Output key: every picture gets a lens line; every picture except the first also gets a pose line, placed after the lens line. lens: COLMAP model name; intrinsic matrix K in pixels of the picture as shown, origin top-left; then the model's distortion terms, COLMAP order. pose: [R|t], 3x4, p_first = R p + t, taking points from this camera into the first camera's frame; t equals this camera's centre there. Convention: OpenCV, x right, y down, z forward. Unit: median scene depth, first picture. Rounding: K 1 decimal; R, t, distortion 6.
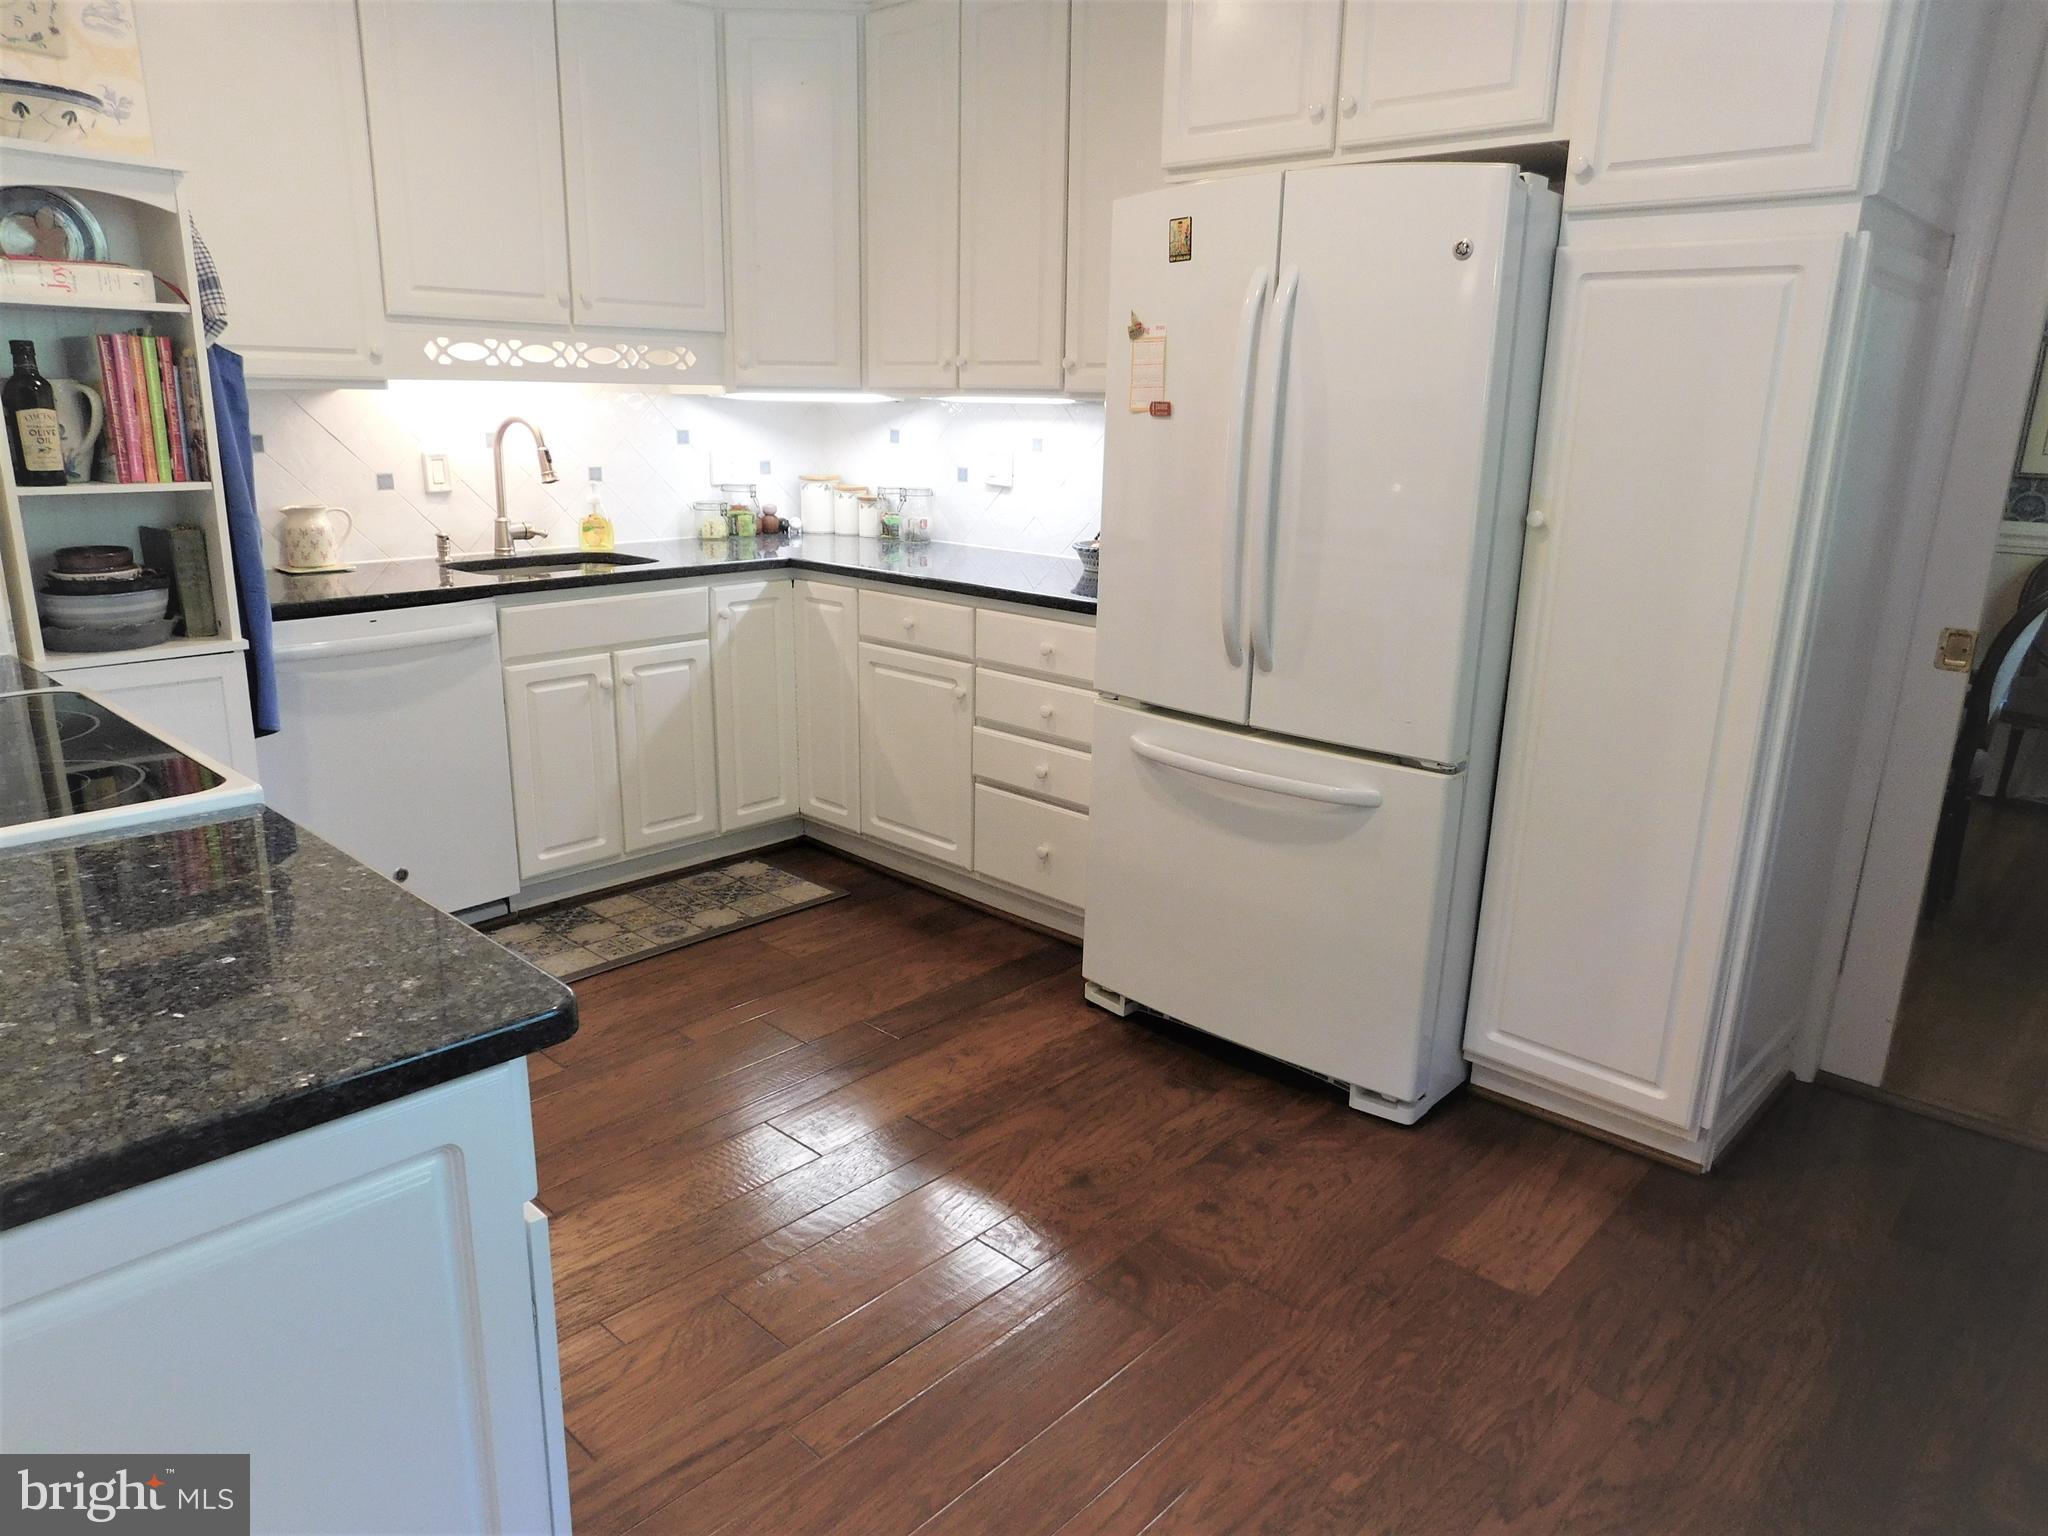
lens RADIAL K [[1357.6, 0, 1024.0], [0, 1357.6, 768.0], [0, 0, 1]] dist [-0.078688, 0.056808]
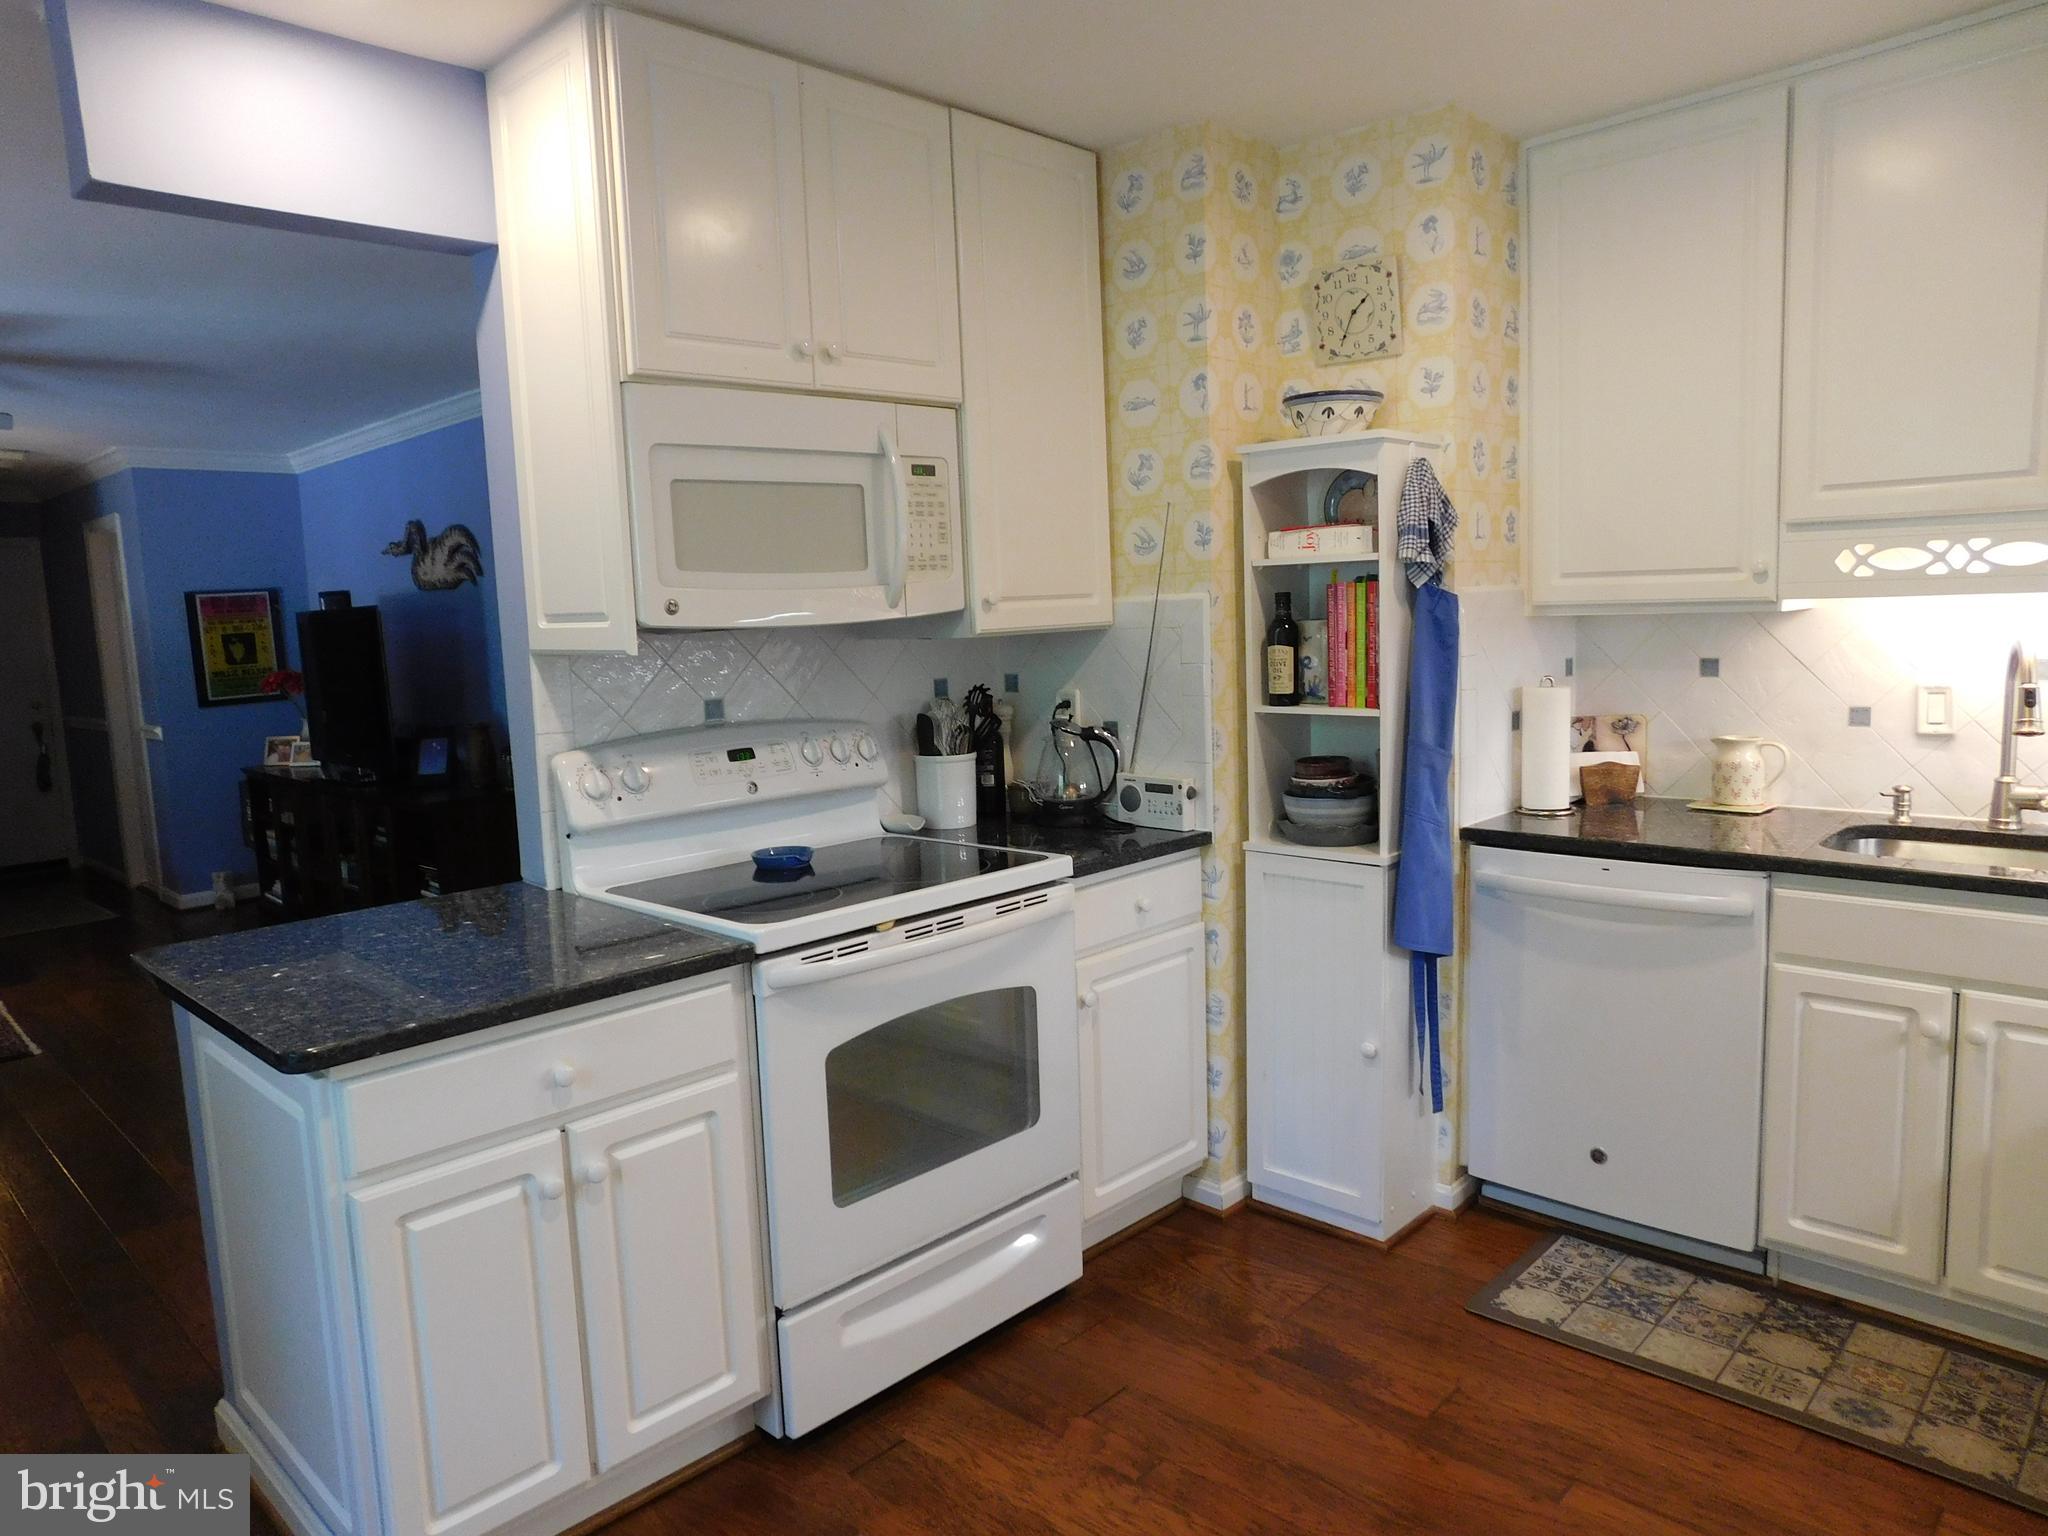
lens RADIAL K [[1357.6, 0, 1024.0], [0, 1357.6, 768.0], [0, 0, 1]] dist [-0.078688, 0.056808]
pose [[-0.034377, 0.098550, -0.994538, 0.365836], [-0.225430, 0.968716, 0.103783, -0.160239], [0.973653, 0.227766, -0.011086, 0.542202]]
